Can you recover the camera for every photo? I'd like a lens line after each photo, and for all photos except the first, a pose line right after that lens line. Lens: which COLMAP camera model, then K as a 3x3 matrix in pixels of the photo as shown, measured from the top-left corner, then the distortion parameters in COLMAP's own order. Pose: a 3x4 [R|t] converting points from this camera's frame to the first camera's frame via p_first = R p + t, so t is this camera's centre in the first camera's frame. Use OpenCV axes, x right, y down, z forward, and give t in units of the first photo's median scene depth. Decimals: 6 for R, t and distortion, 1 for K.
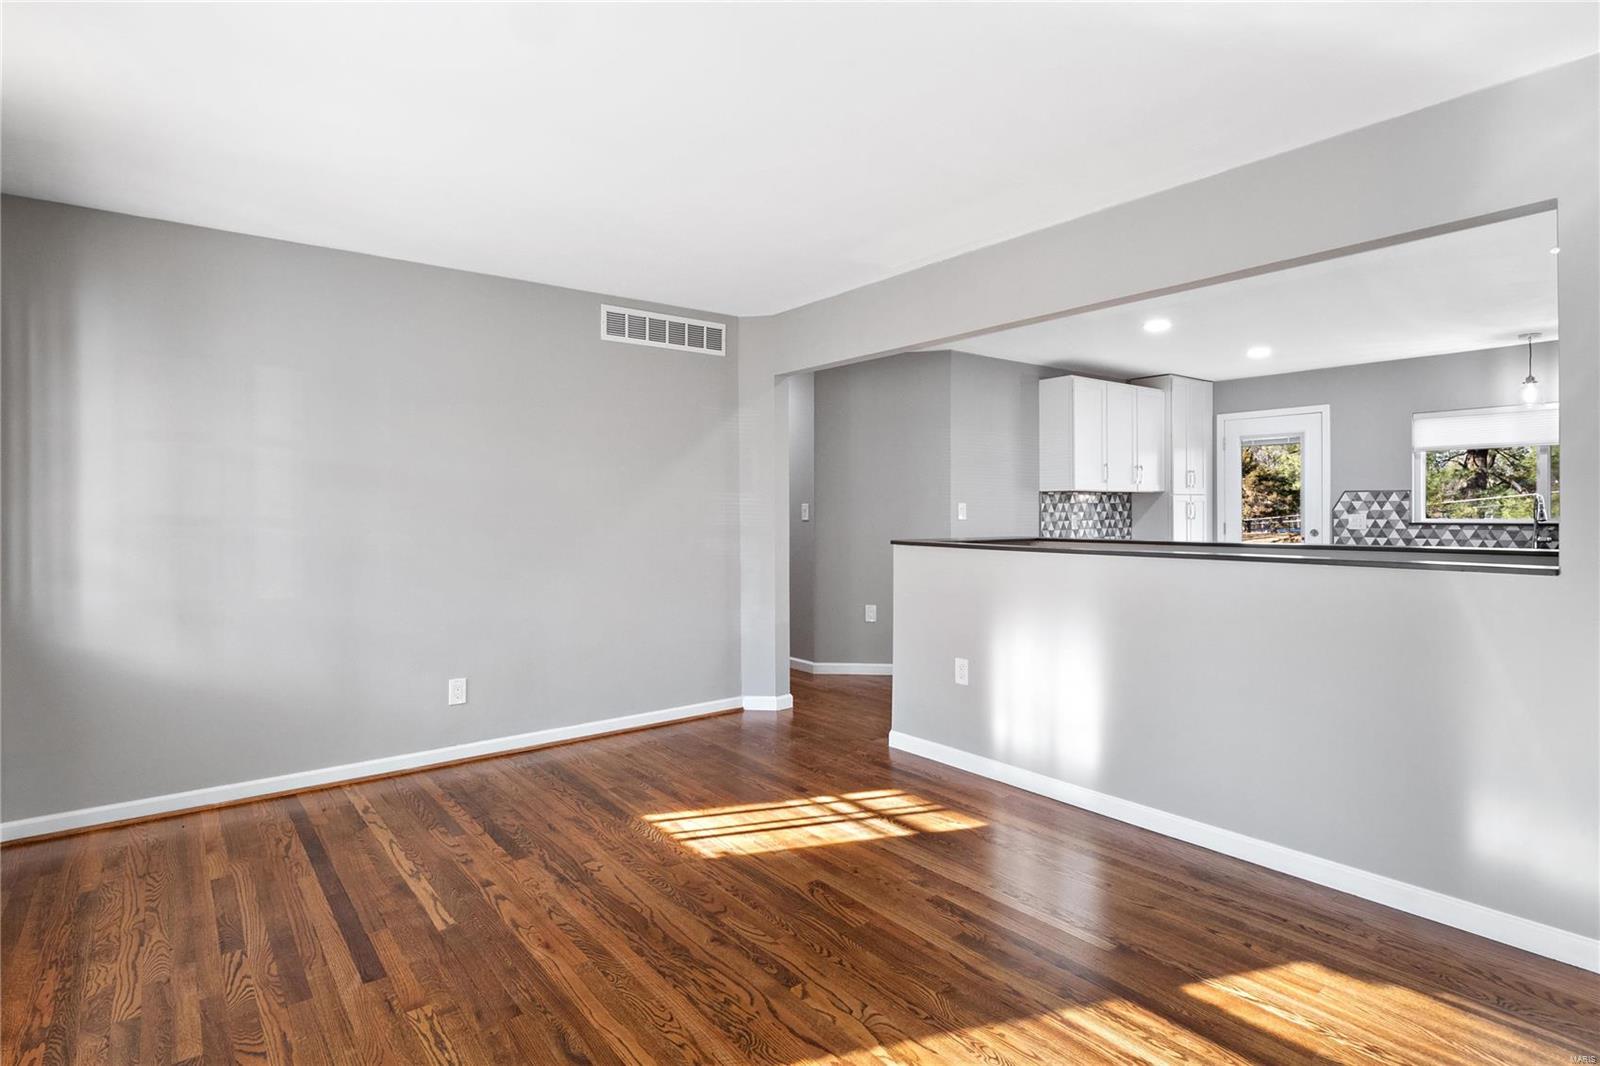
lens RADIAL K [[815.0, 0, 798.5], [0, 815.0, 511.9], [0, 0, 1]] dist [-0.001326, -0.000588]
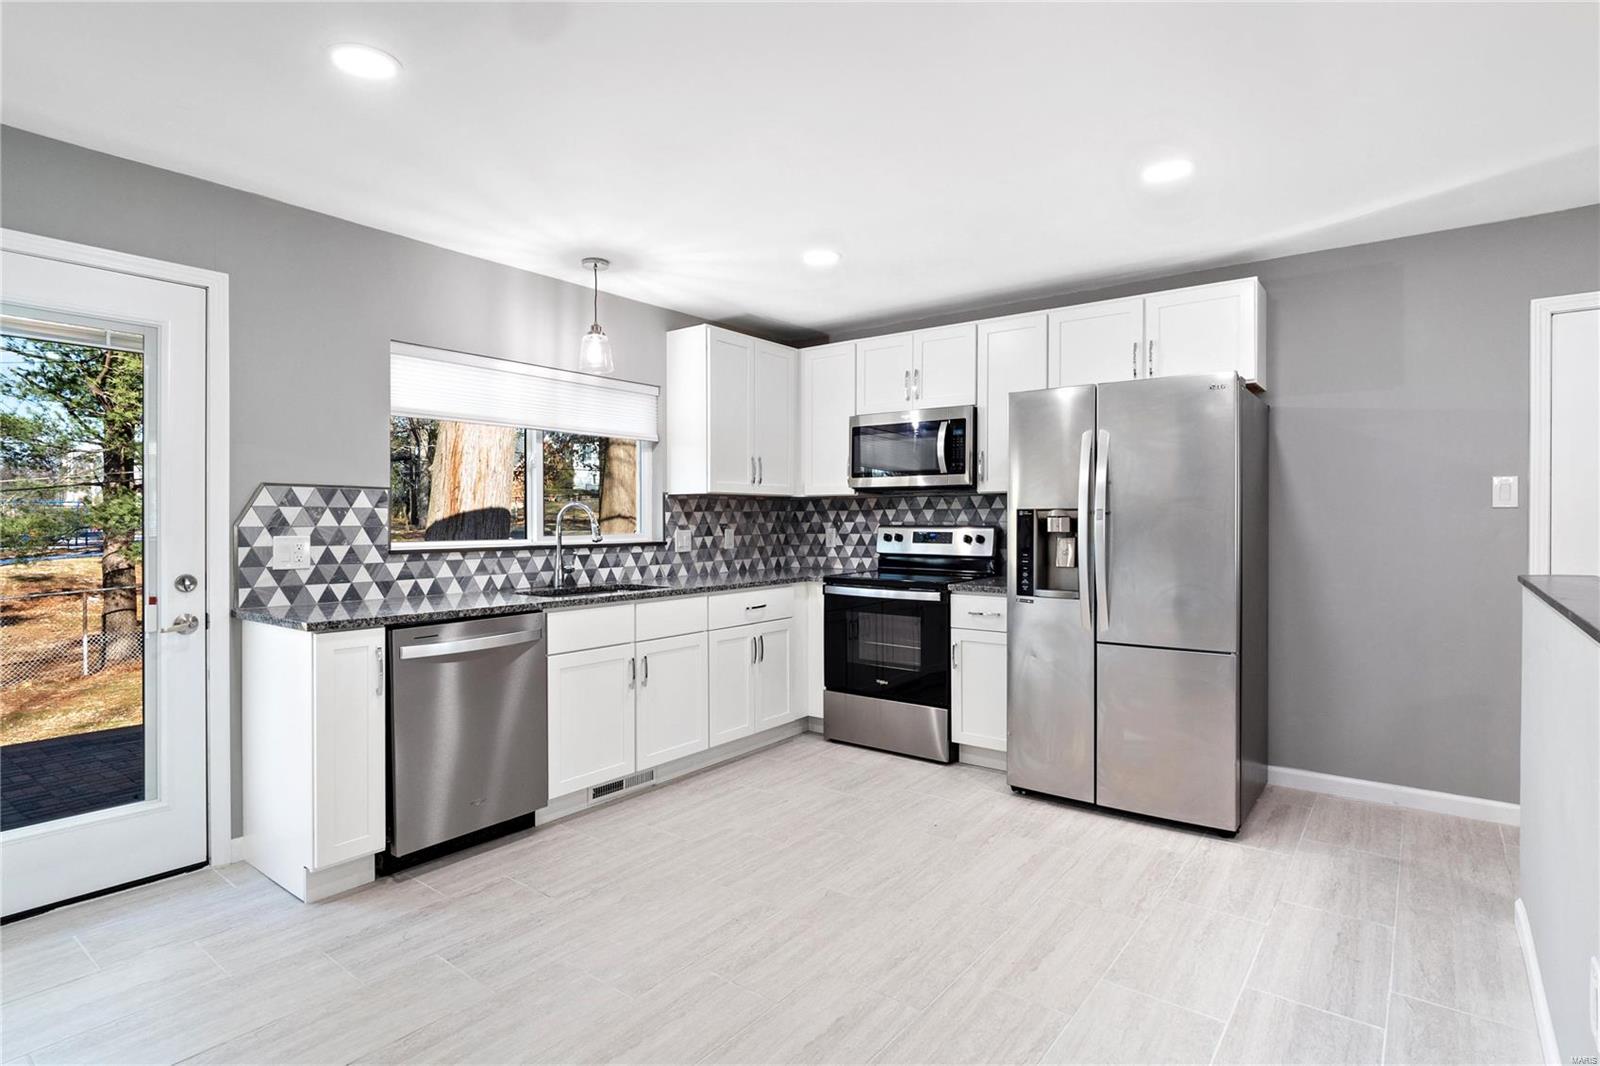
lens RADIAL K [[815.0, 0, 801.6], [0, 815.0, 524.6], [0, 0, 1]] dist [-0.001326, -0.000588]
pose [[-0.249277, -0.004414, 0.968422, 0.176213], [0.000552, 0.999989, 0.004700, -0.005128], [-0.968432, 0.001707, -0.249271, 0.834920]]
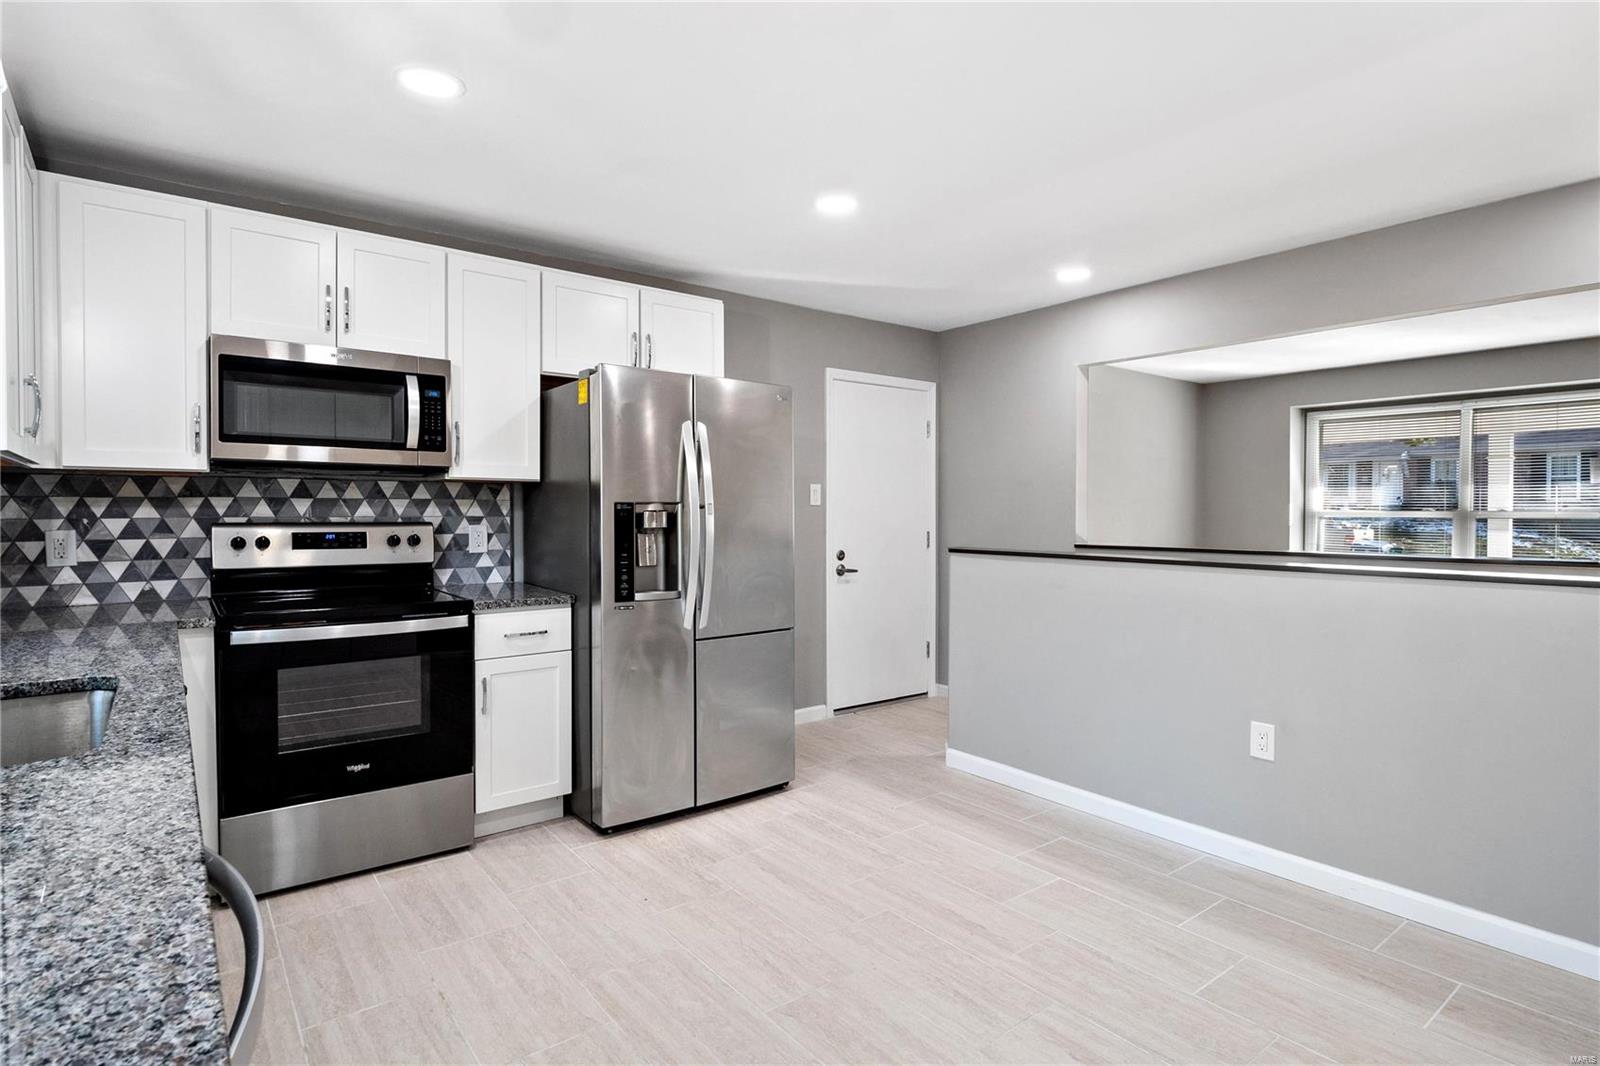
lens RADIAL K [[815.0, 0, 796.5], [0, 815.0, 523.8], [0, 0, 1]] dist [-0.001326, -0.000588]
pose [[-0.999978, 0.000449, 0.006552, 0.549917], [0.000538, 0.999907, 0.013616, -0.006487], [-0.006545, 0.013620, -0.999886, 1.018960]]
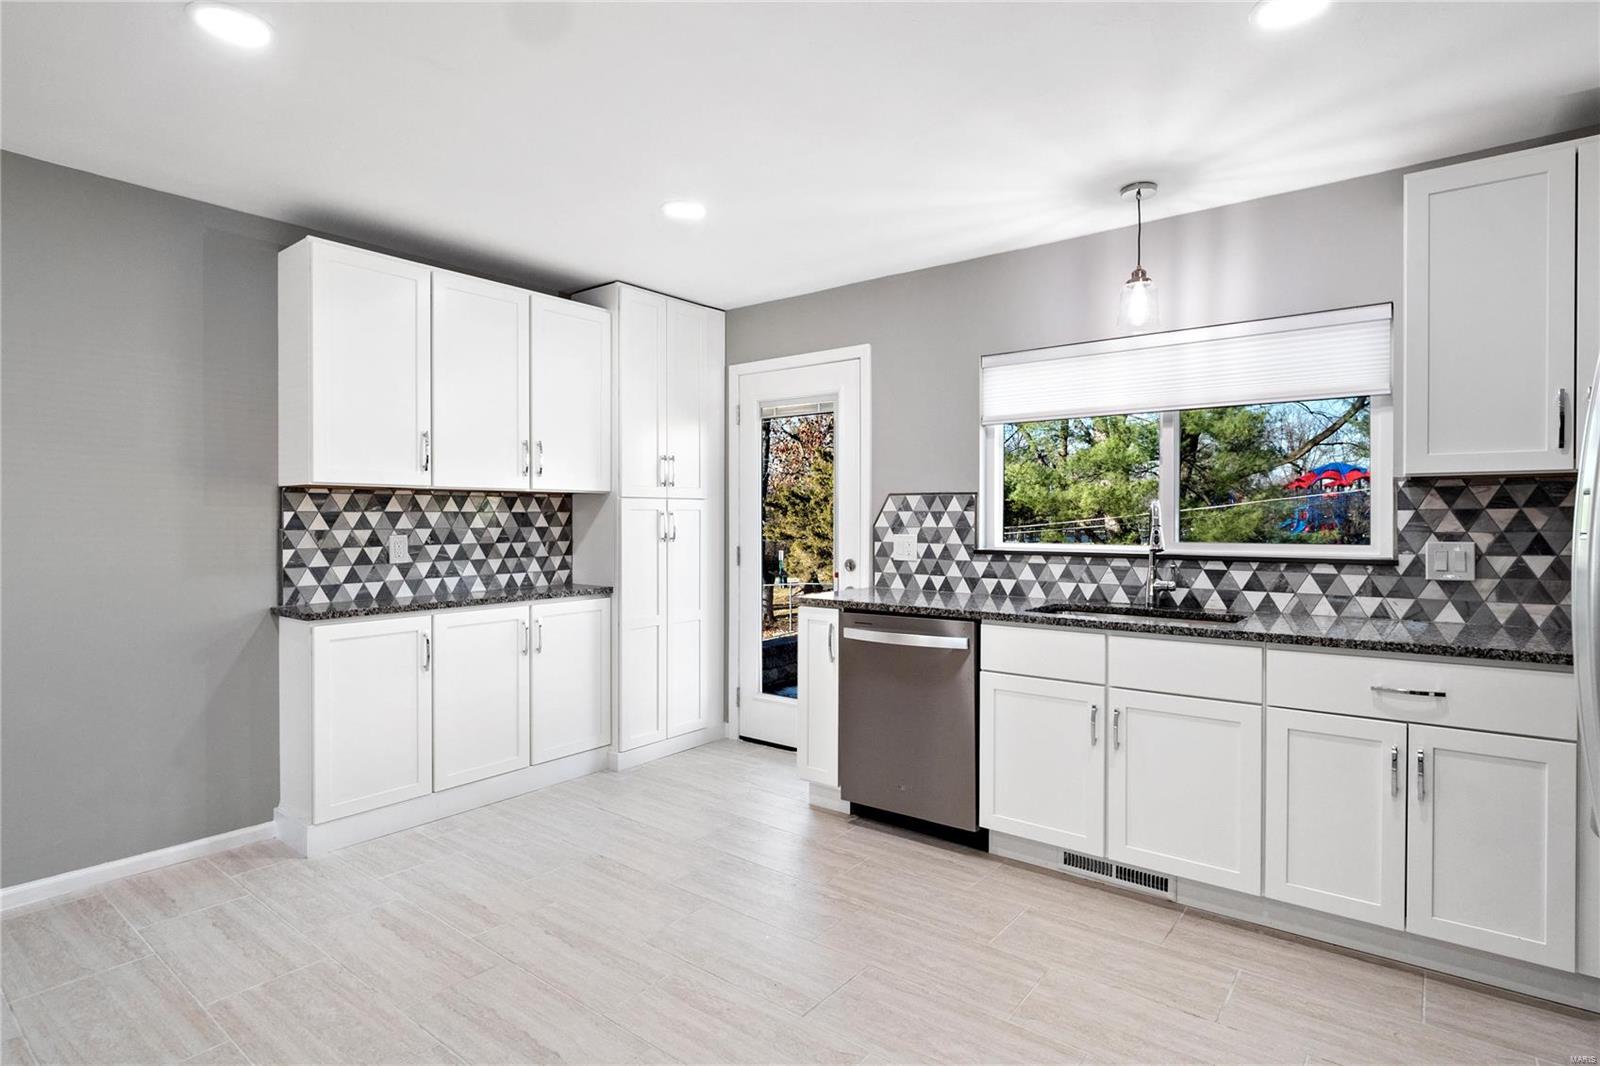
lens RADIAL K [[815.0, 0, 795.6], [0, 815.0, 526.8], [0, 0, 1]] dist [-0.001326, -0.000588]
pose [[0.970557, 0.002186, 0.240860, 0.471341], [-0.003858, 0.999972, 0.006468, -0.005628], [-0.240839, -0.007207, 0.970538, 0.460264]]
